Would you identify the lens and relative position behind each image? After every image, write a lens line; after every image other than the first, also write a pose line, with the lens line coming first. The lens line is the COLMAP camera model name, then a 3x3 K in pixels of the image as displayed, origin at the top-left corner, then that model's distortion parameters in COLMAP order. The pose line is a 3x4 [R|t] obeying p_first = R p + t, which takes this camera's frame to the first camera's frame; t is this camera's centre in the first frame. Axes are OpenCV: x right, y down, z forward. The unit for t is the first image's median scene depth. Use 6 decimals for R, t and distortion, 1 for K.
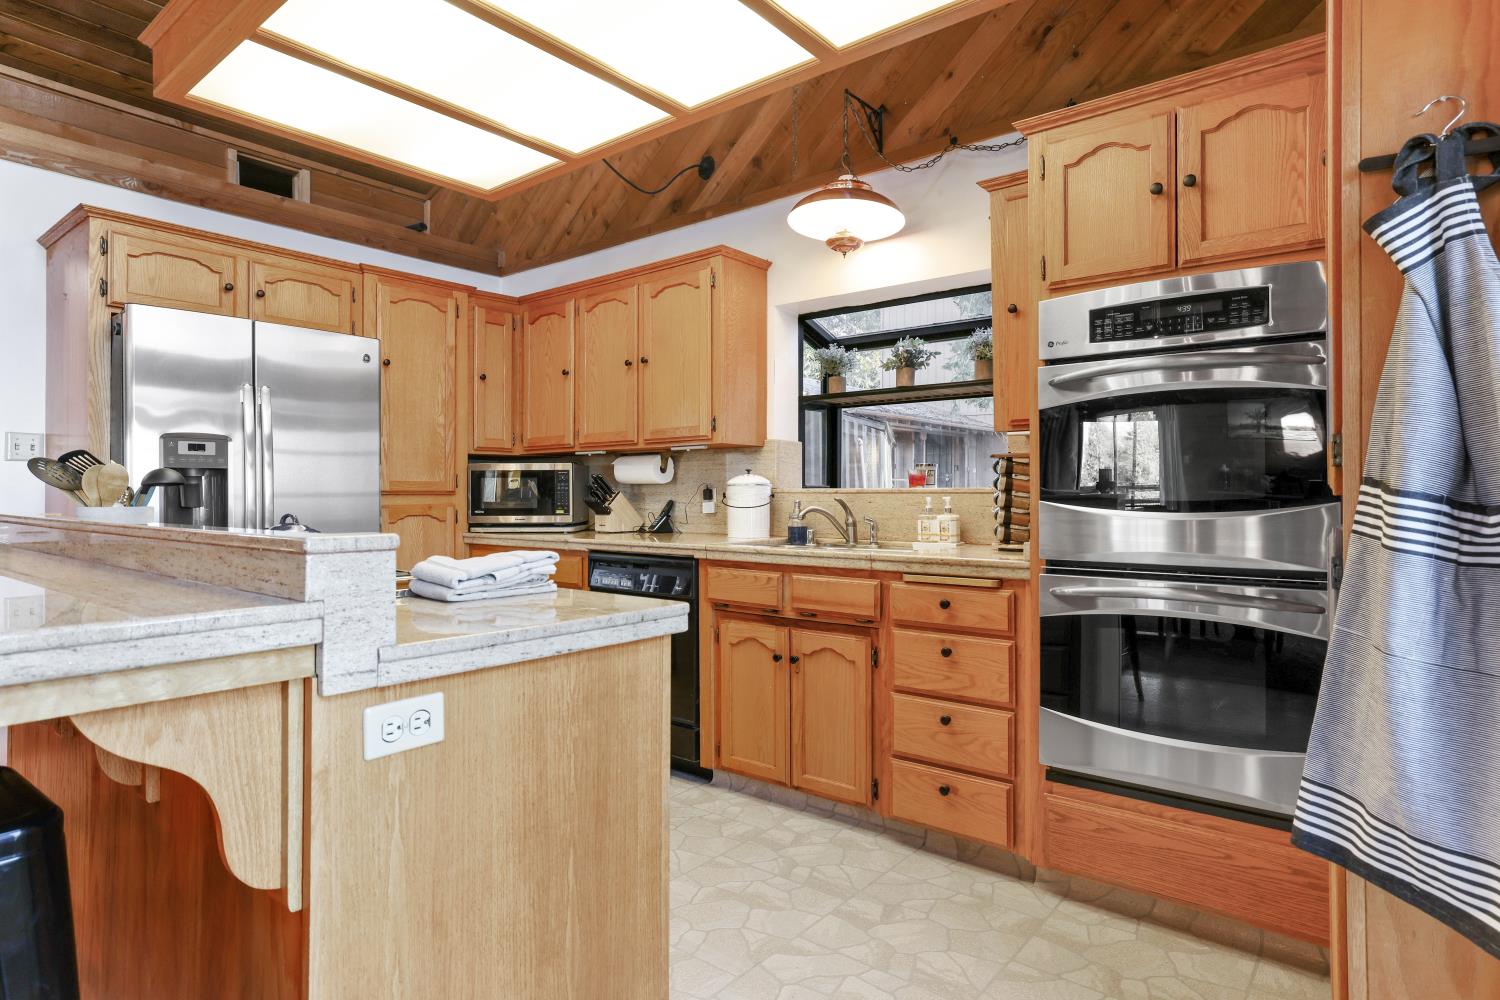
lens RADIAL K [[837.1, 0, 746.0], [0, 837.1, 489.3], [0, 0, 1]] dist [0.001344, 0.001370]
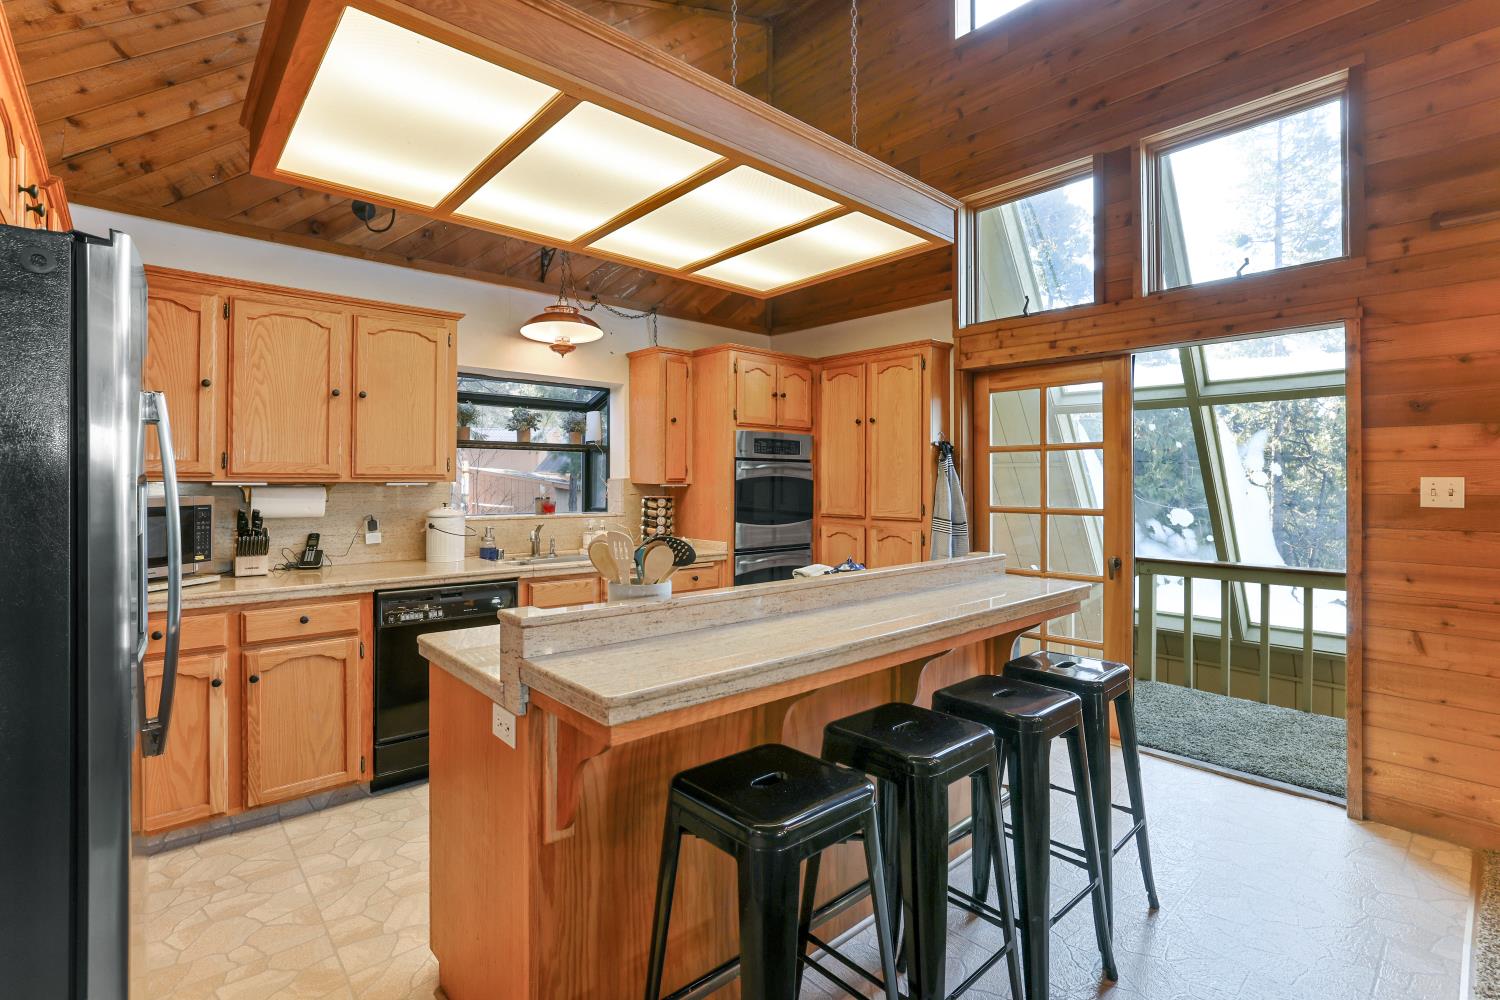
lens RADIAL K [[700.9, 0, 727.4], [0, 700.9, 469.6], [0, 0, 1]] dist [0.012564, 0.000992]
pose [[0.181885, 0.020697, 0.983102, -1.036959], [-0.008195, 0.999776, -0.019531, -0.062495], [-0.983286, -0.004504, 0.182014, 0.503117]]
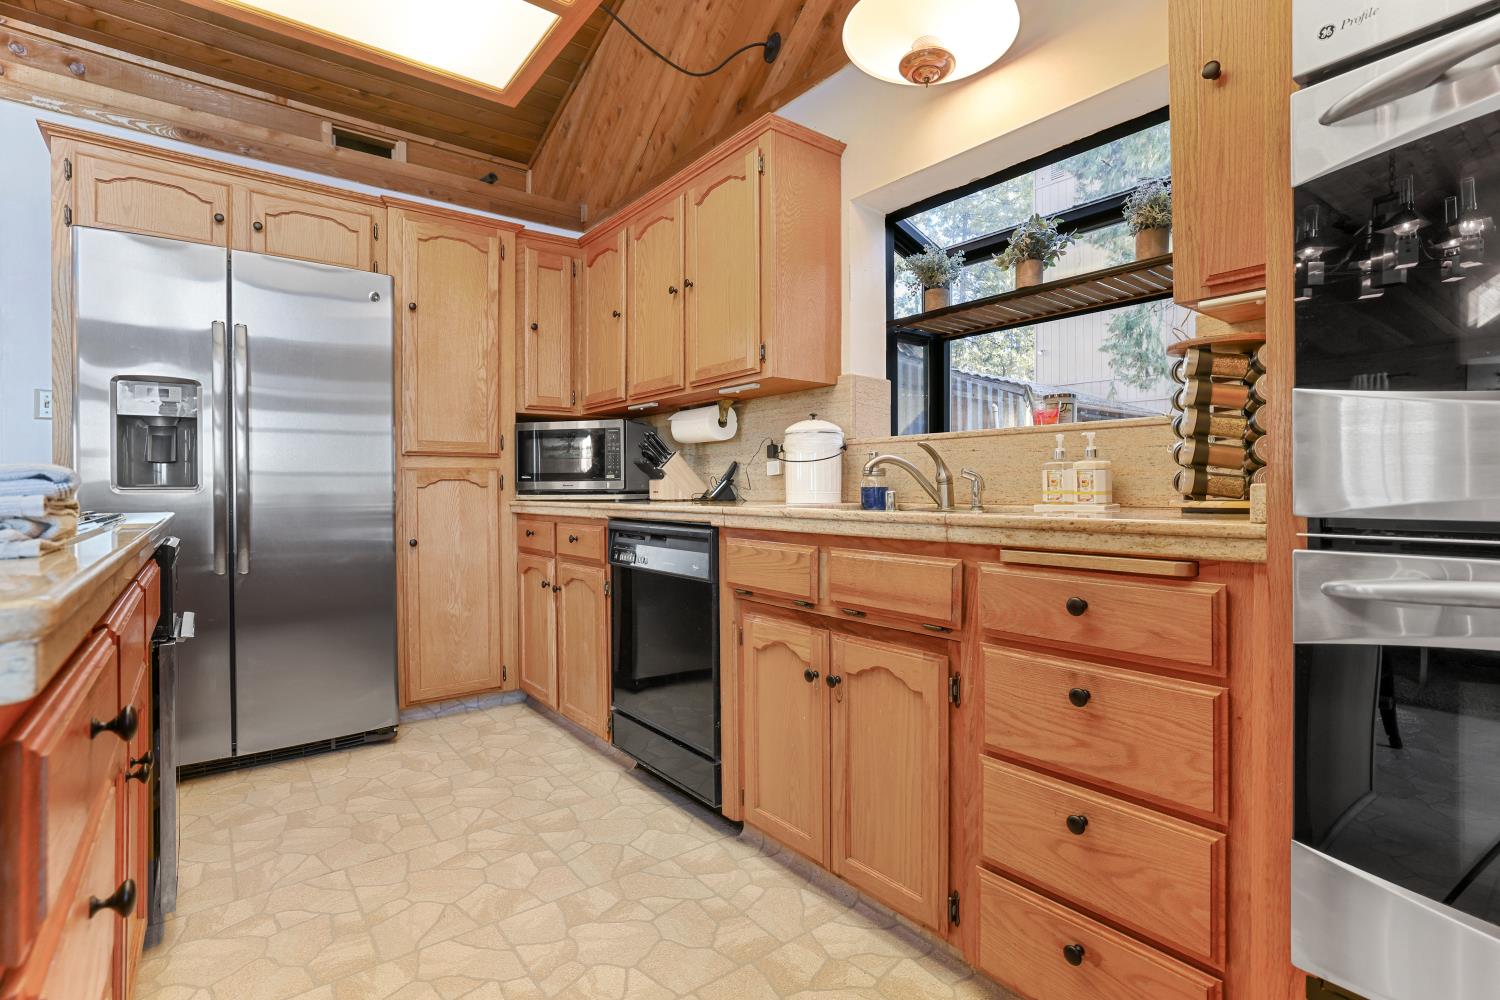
lens RADIAL K [[723.6, 0, 750.4], [0, 723.6, 492.3], [0, 0, 1]] dist [-0.018736, 0.005007]
pose [[0.975255, -0.001124, -0.221082, 0.107501], [0.003485, 0.999941, 0.010291, 0.046944], [0.221057, -0.010806, 0.975201, 0.401251]]
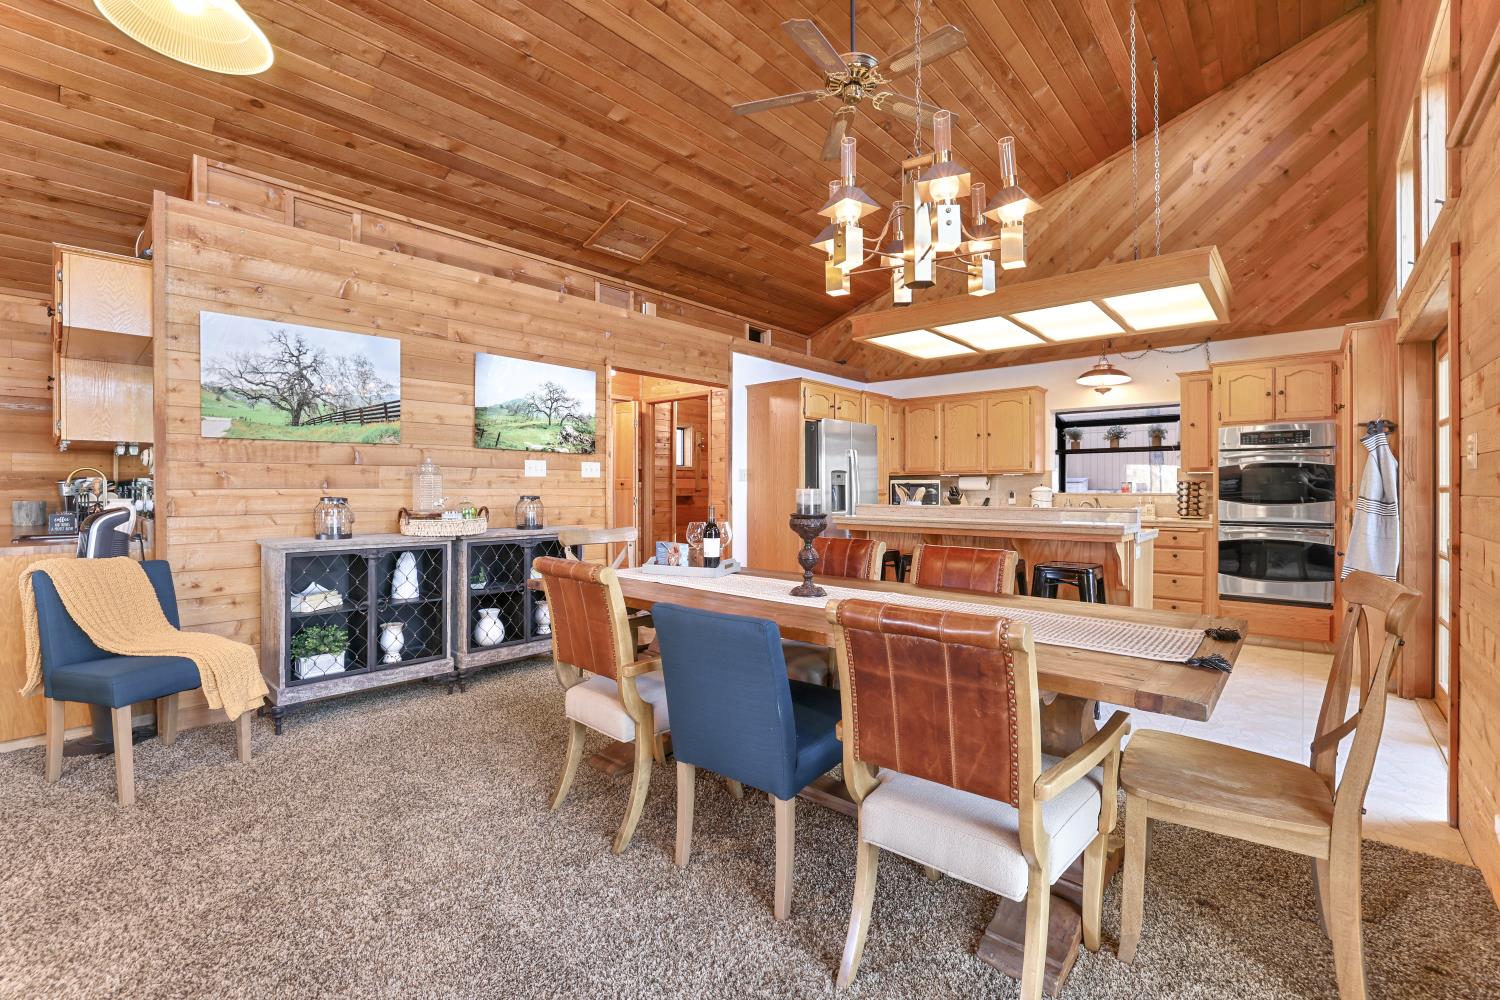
lens RADIAL K [[651.7, 0, 761.2], [0, 651.7, 492.2], [0, 0, 1]] dist [-0.014542, 0.005187]
pose [[0.999894, 0.001182, -0.014534, -0.829395], [-0.000998, 0.999919, 0.012694, -0.027134], [0.014547, -0.012678, 0.999814, -0.859219]]
